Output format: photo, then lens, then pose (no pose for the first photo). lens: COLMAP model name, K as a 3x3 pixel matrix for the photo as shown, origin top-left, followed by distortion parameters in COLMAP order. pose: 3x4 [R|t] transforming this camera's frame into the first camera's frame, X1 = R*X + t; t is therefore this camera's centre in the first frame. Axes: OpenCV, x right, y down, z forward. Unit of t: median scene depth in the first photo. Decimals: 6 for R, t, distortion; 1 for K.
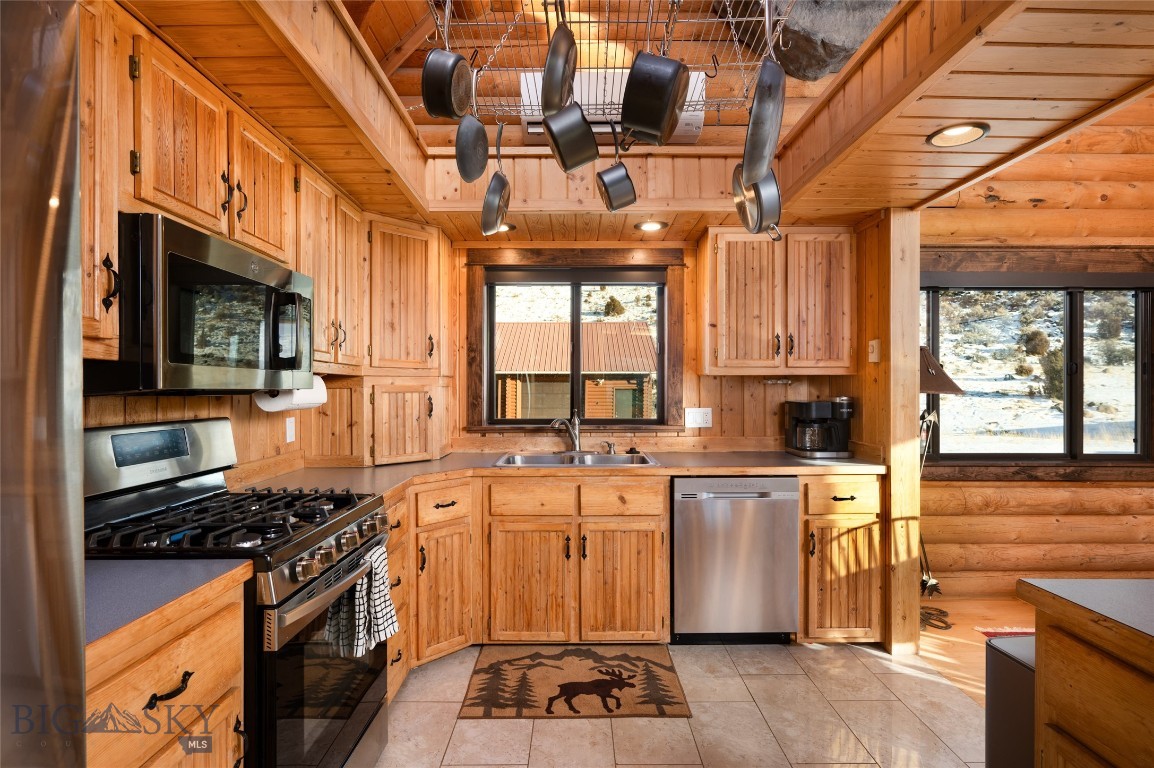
lens RADIAL K [[567.0, 0, 576.4], [0, 567.0, 390.1], [0, 0, 1]] dist [0.000269, -0.000144]
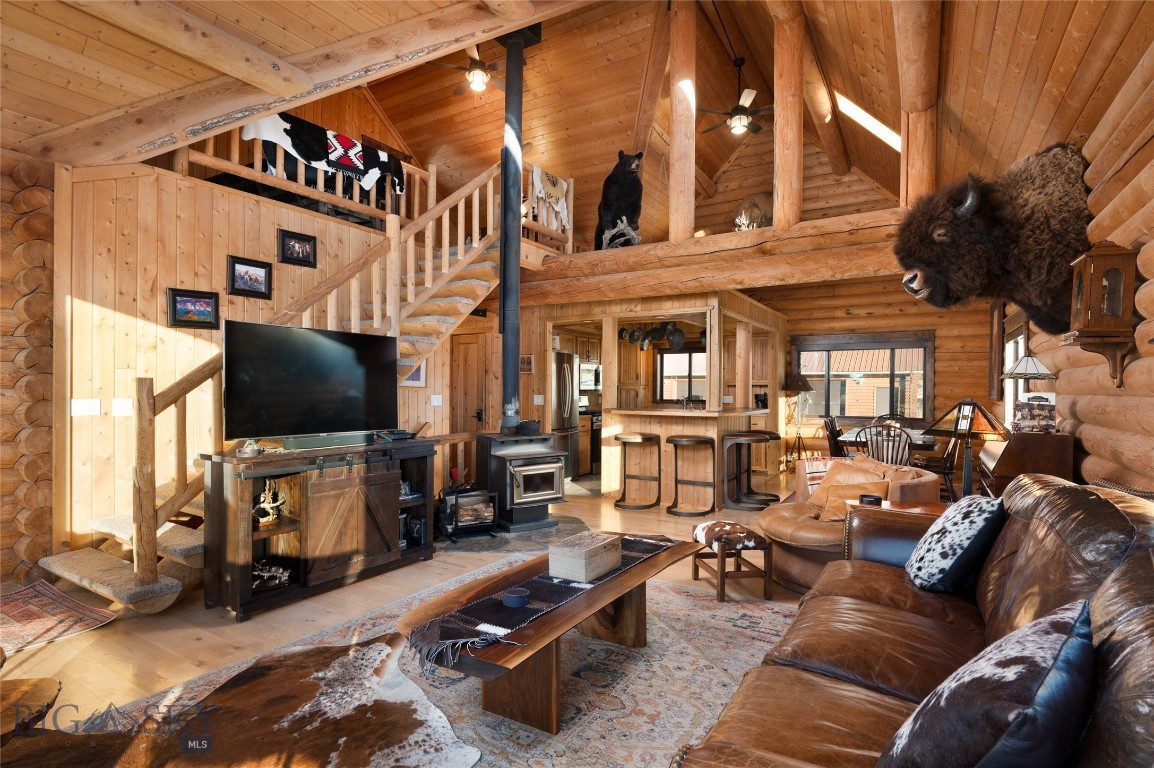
lens RADIAL K [[560.0, 0, 573.6], [0, 560.0, 389.1], [0, 0, 1]] dist [0.000208, -0.000126]
pose [[0.845666, 0.004591, -0.533693, 1.025749], [-0.002834, 0.999988, 0.004112, -0.012471], [0.533706, -0.001965, 0.845668, -1.742446]]
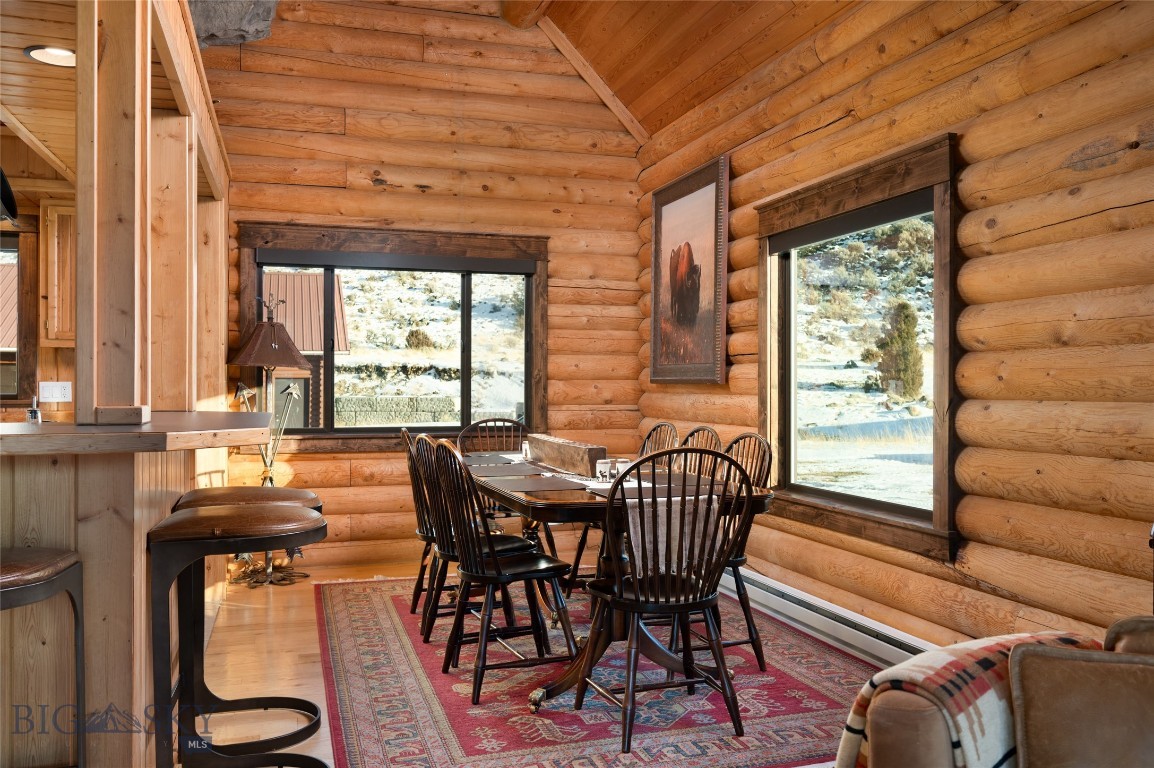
lens RADIAL K [[930.6, 0, 577.0], [0, 930.6, 384.0], [0, 0, 1]] dist [-0.001299, 0.000582]
pose [[0.955685, 0.000144, 0.294390, 0.576883], [-0.000220, 1.000000, 0.000228, 0.033426], [-0.294390, -0.000282, 0.955685, -0.744229]]
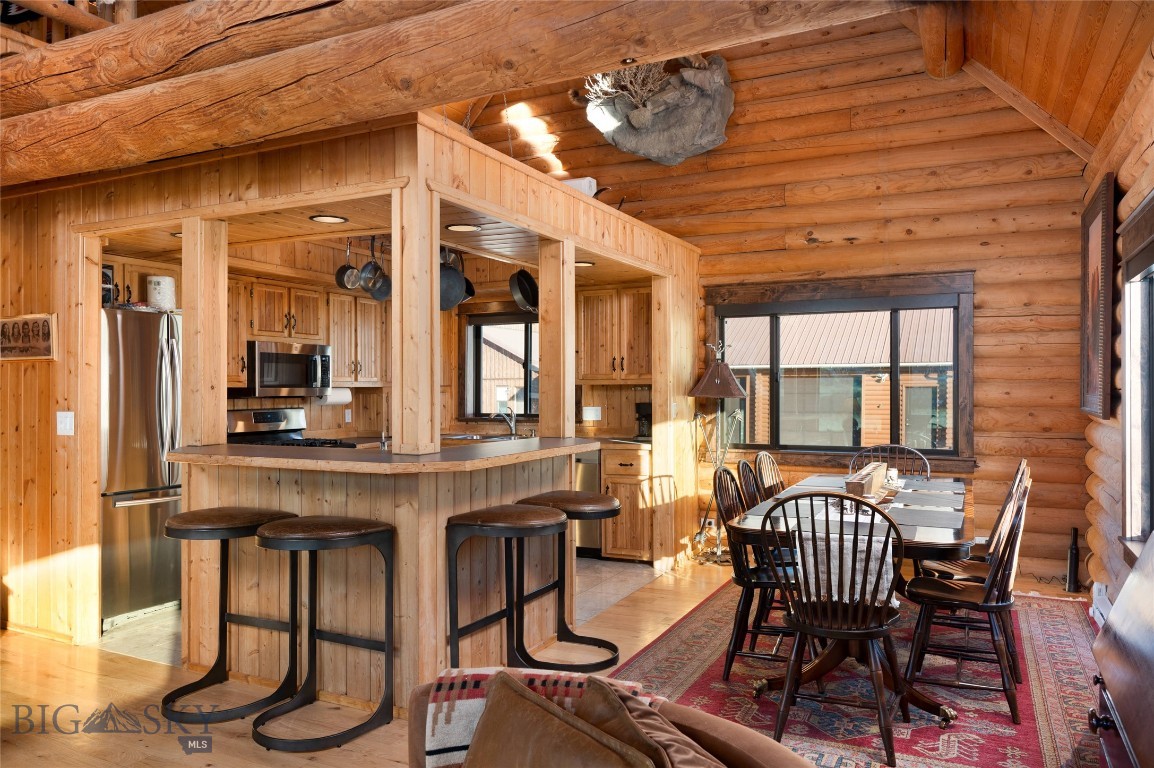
lens RADIAL K [[804.7, 0, 577.0], [0, 804.7, 384.0], [0, 0, 1]] dist [-0.000537, -0.002266]
pose [[0.893779, -0.005464, -0.448474, 1.063128], [0.003878, 0.999983, -0.004454, -0.016479], [0.448490, 0.002242, 0.893785, -0.815779]]
